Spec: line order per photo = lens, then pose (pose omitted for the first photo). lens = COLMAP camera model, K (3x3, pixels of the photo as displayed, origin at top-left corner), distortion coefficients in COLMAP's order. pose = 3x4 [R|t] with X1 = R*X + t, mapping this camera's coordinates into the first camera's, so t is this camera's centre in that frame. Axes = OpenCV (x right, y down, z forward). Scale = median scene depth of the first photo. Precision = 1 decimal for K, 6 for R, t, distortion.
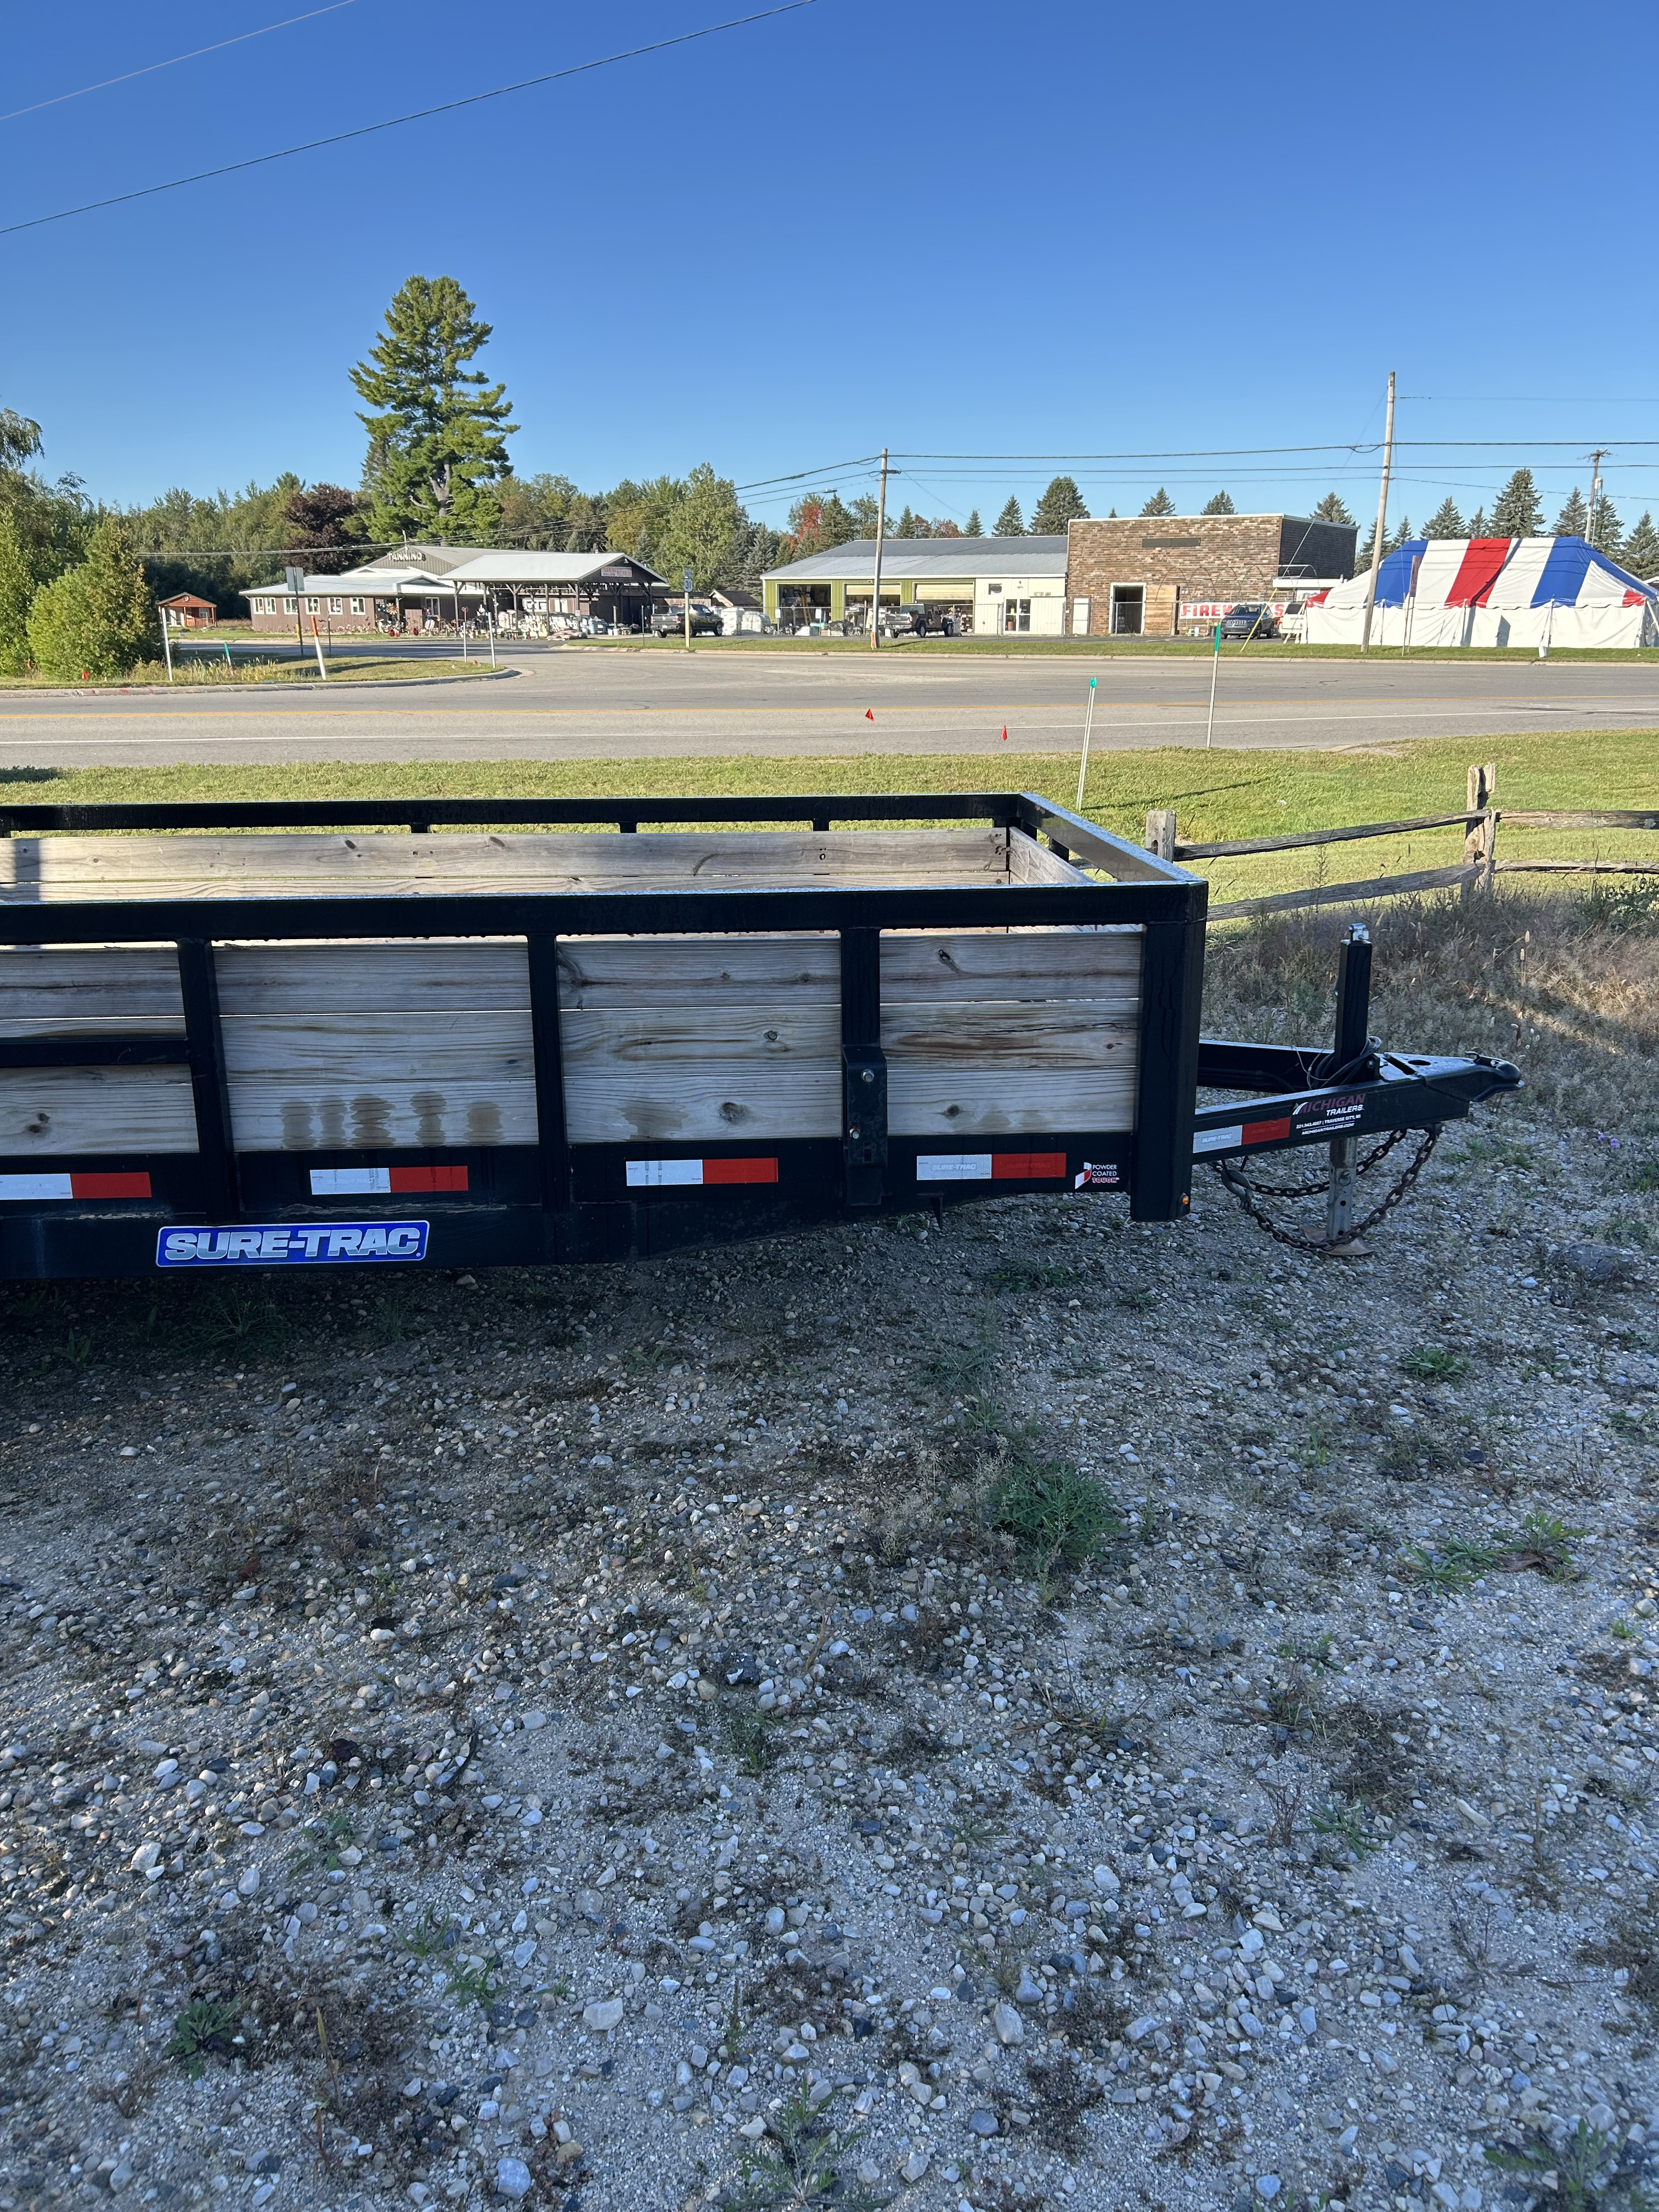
lens RADIAL K [[1625.9, 0, 829.5], [0, 1625.9, 1106.0], [0, 0, 1]] dist [0.070706, -0.071489]
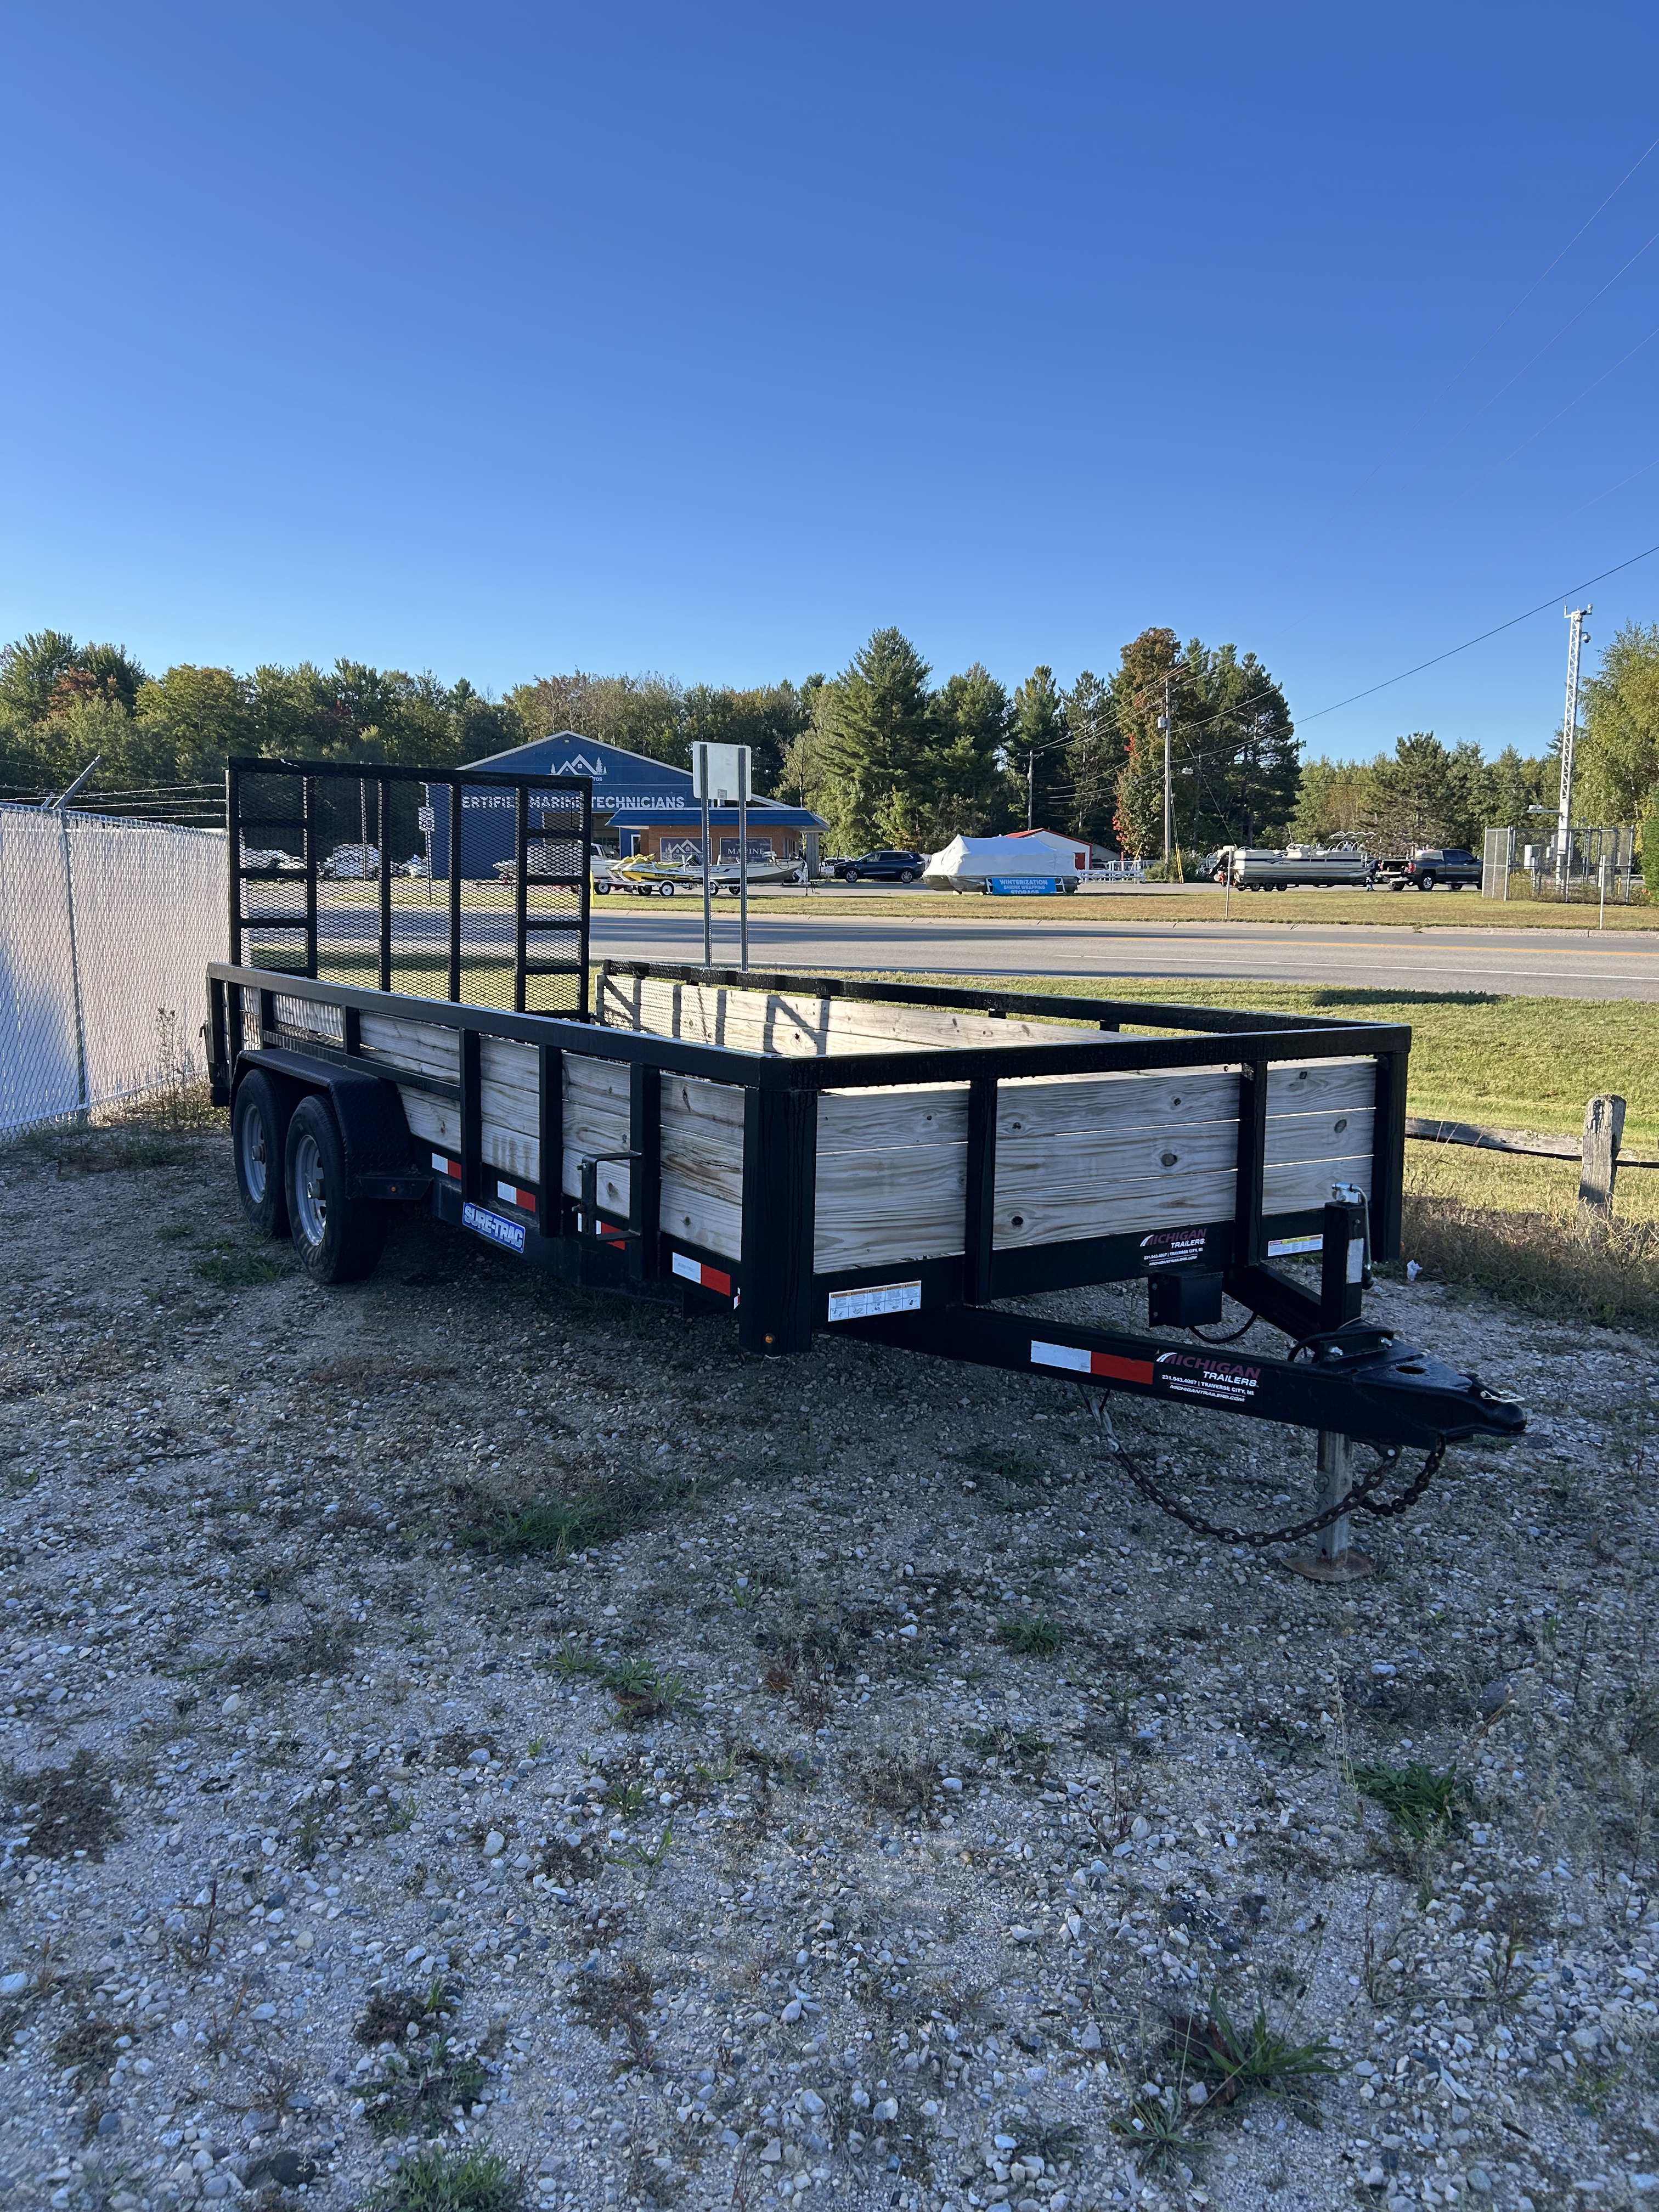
lens RADIAL K [[1625.9, 0, 829.5], [0, 1625.9, 1106.0], [0, 0, 1]] dist [0.070706, -0.071489]
pose [[0.495245, 0.123294, -0.859960, 1.198201], [-0.244772, 0.969579, -0.001952, -0.107820], [0.833558, 0.211461, 0.510357, 0.436896]]
